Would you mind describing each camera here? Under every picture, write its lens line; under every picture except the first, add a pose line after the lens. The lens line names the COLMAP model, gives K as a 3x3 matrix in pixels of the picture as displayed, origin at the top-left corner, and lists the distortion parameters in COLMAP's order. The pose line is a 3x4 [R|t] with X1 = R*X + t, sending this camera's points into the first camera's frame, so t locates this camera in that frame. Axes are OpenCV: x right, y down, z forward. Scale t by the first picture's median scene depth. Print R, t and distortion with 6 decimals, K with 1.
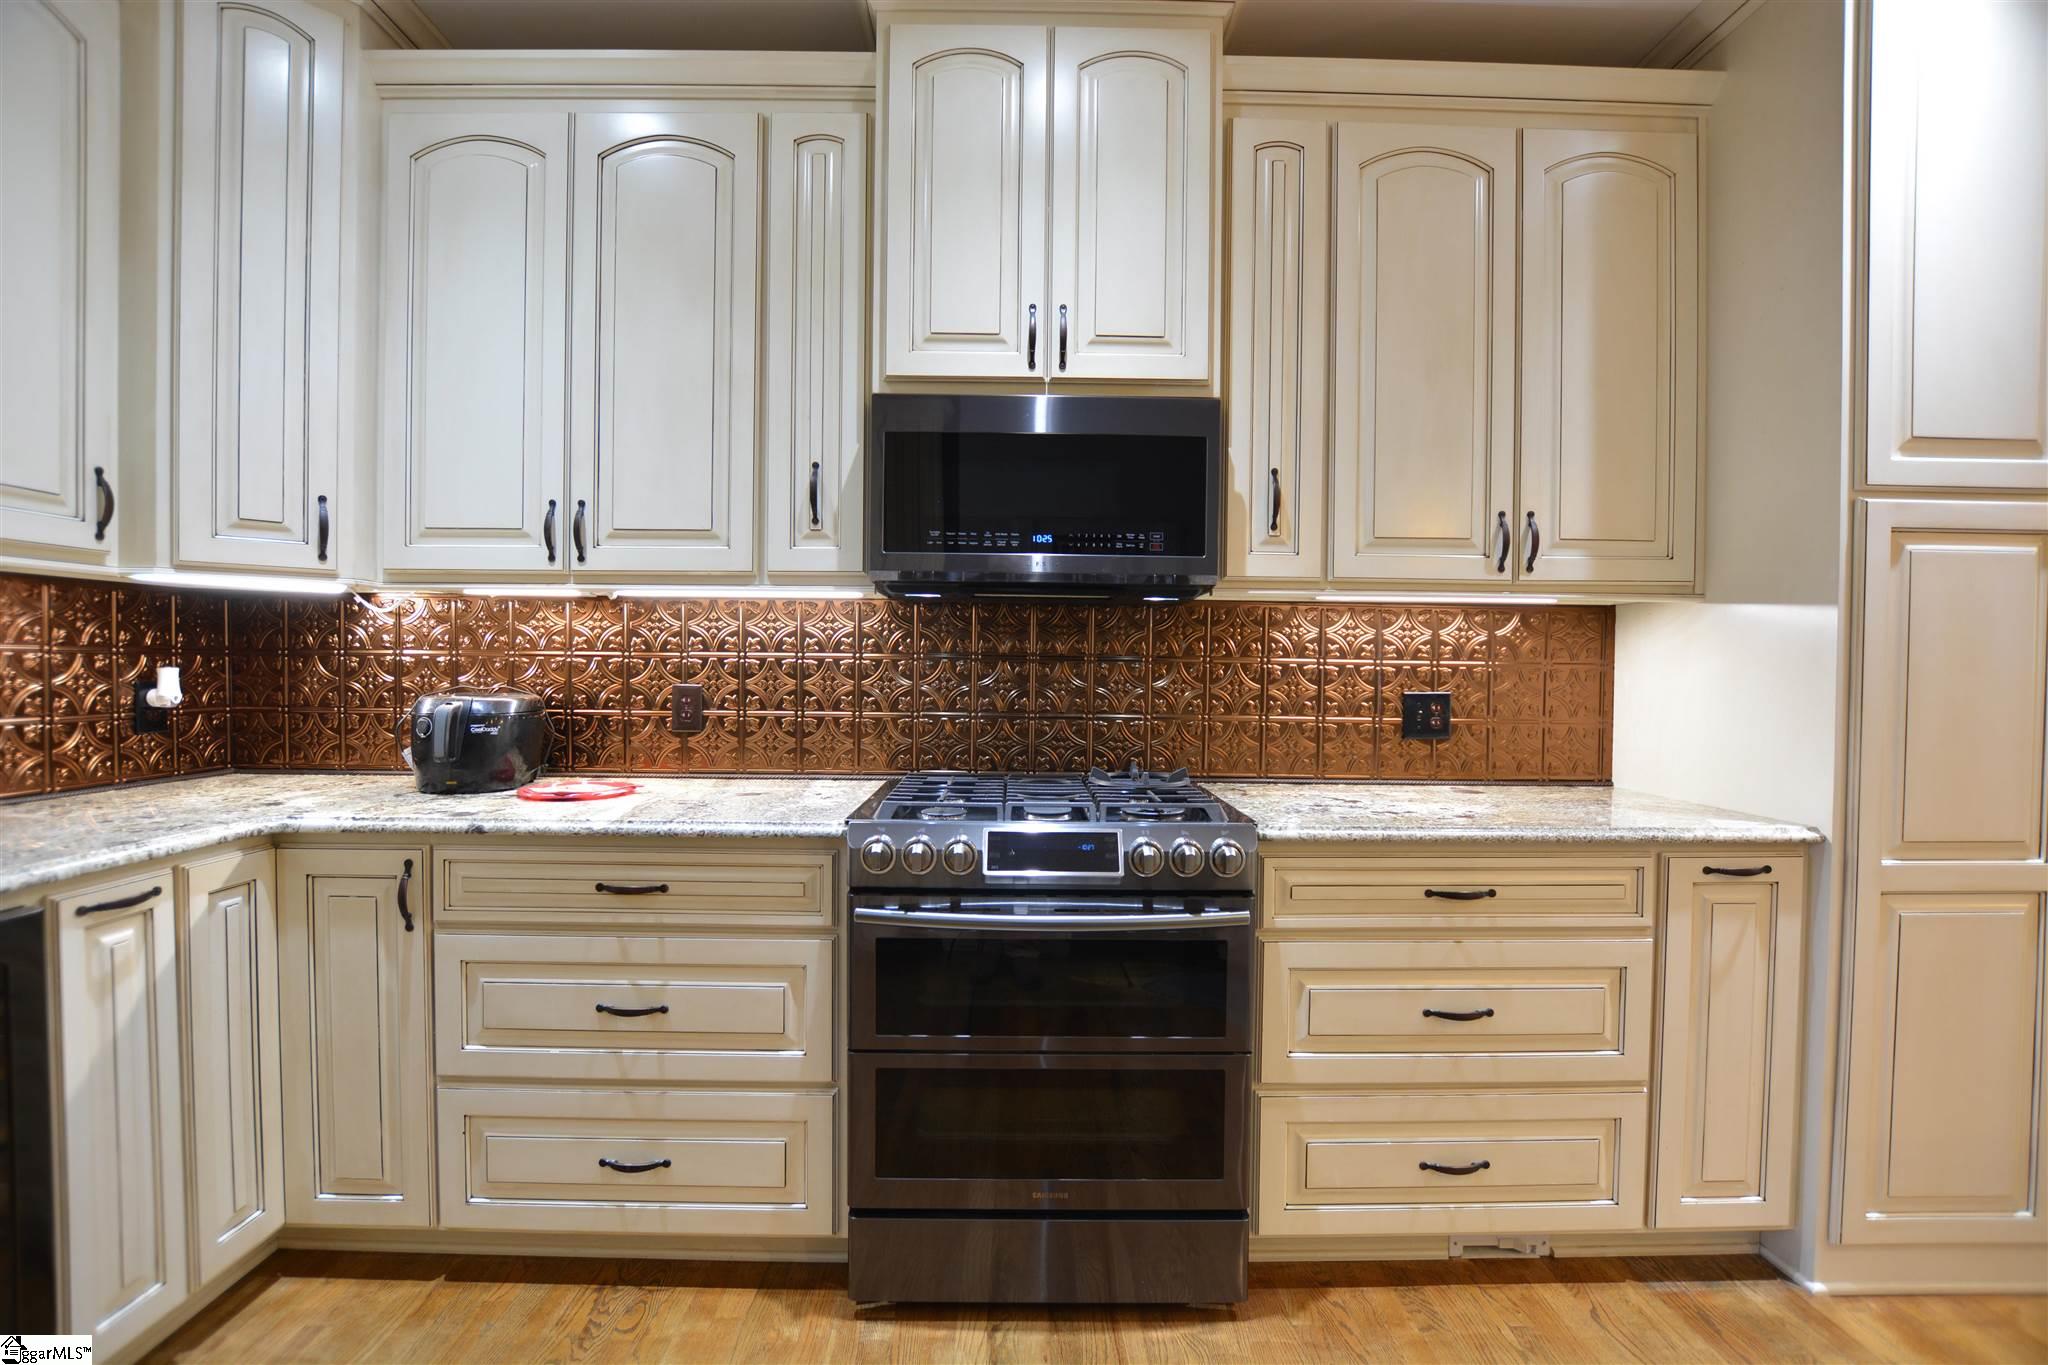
lens RADIAL K [[904.6, 0, 1025.3], [0, 904.6, 682.4], [0, 0, 1]] dist [-0.029442, 0.002728]
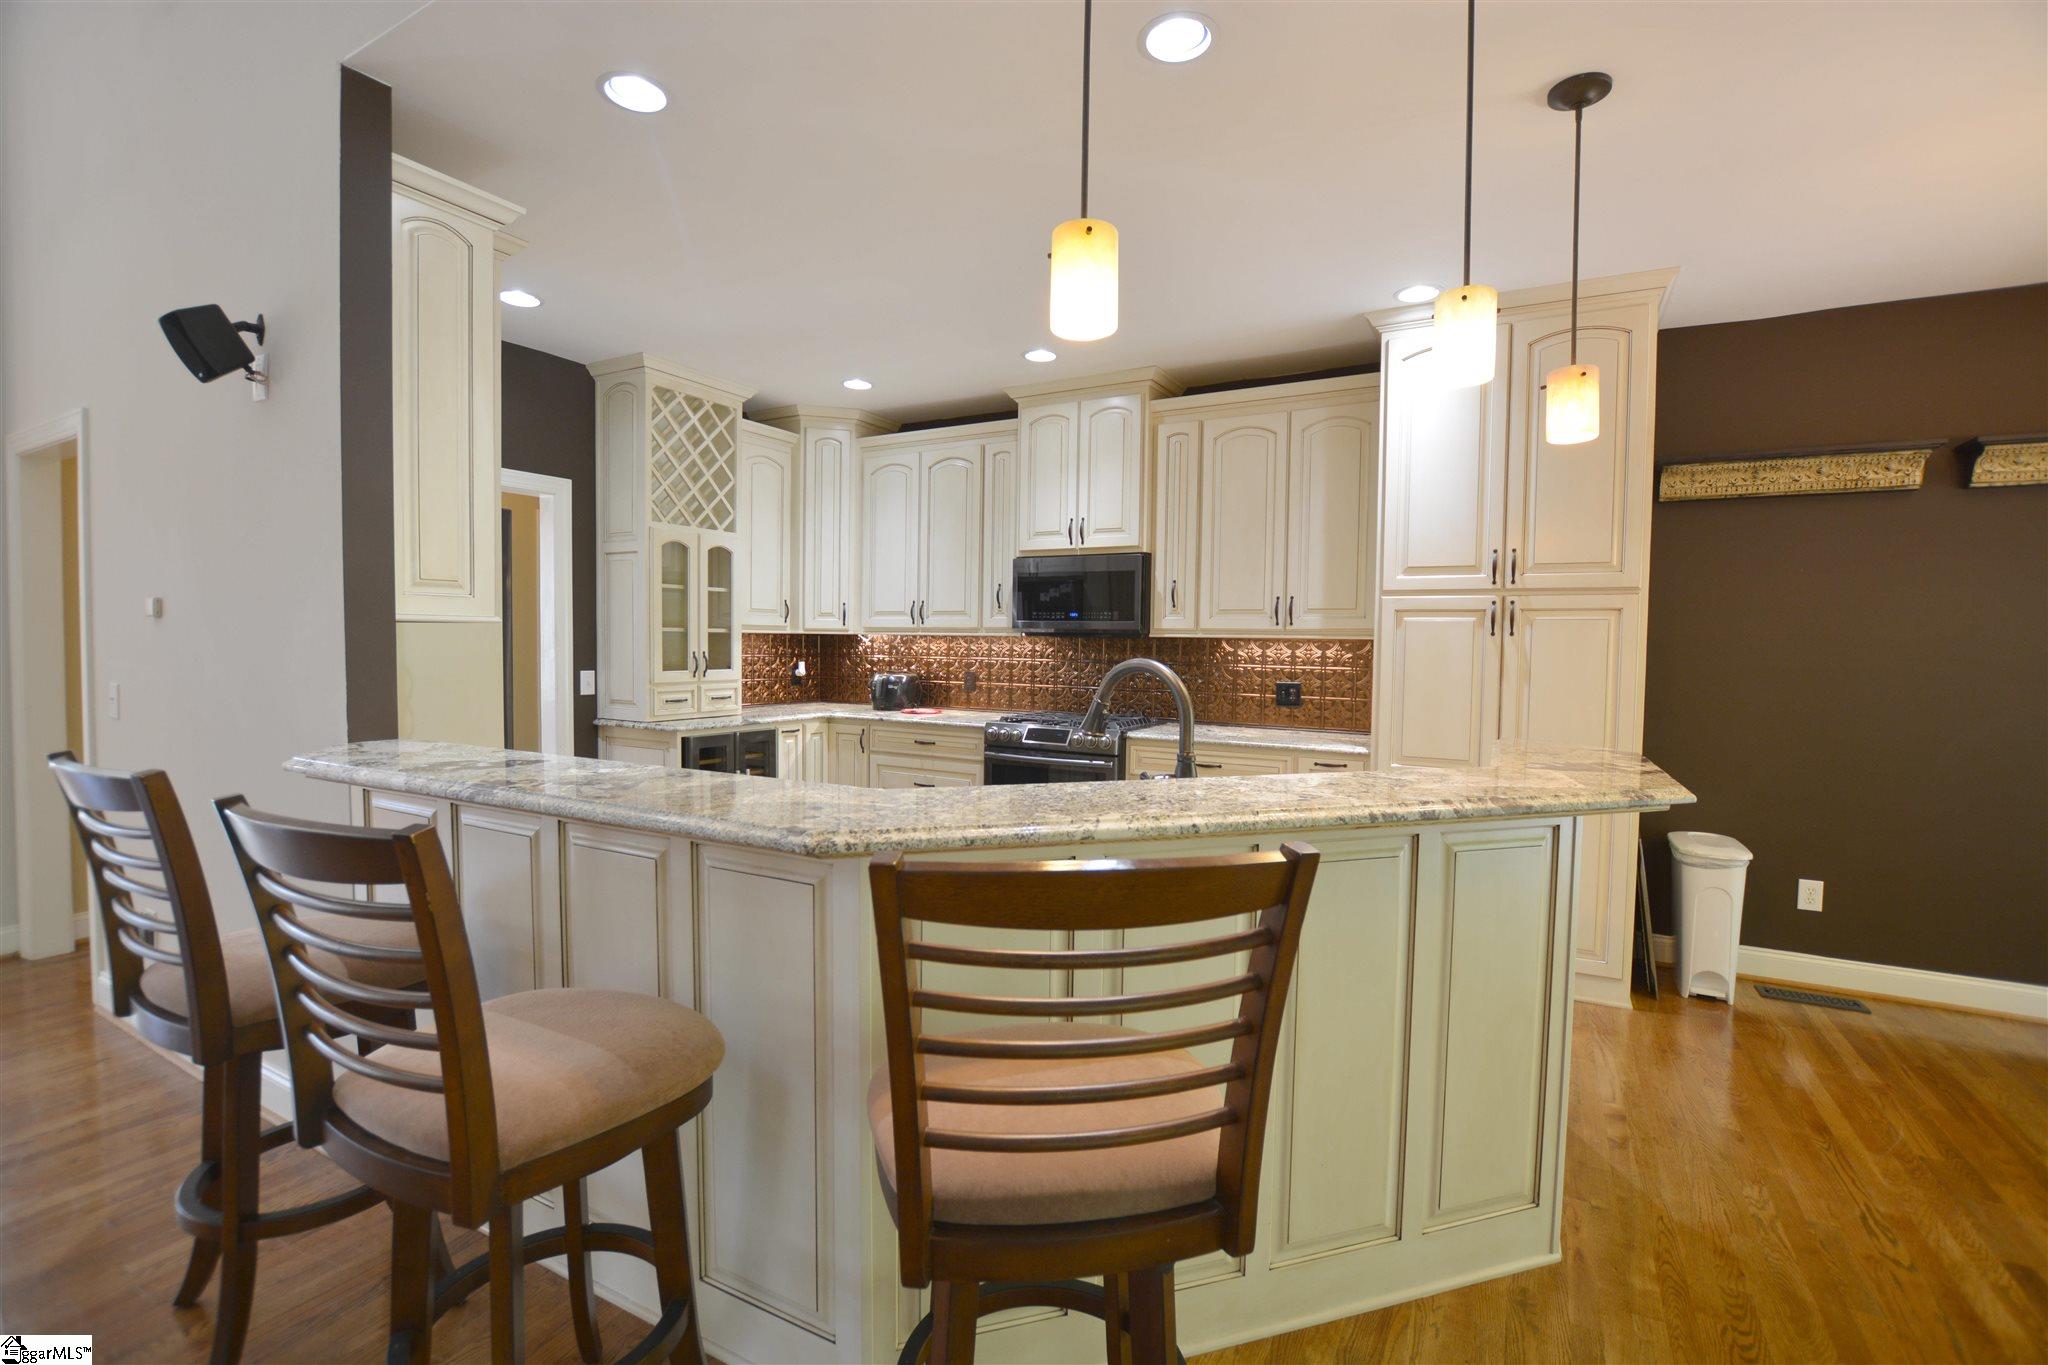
lens RADIAL K [[904.6, 0, 1021.4], [0, 904.6, 678.9], [0, 0, 1]] dist [-0.029442, 0.002728]
pose [[0.863688, 0.023021, -0.503501, 1.160756], [-0.016160, 0.999708, 0.017989, -0.027832], [0.503768, -0.007401, 0.863807, -1.215319]]
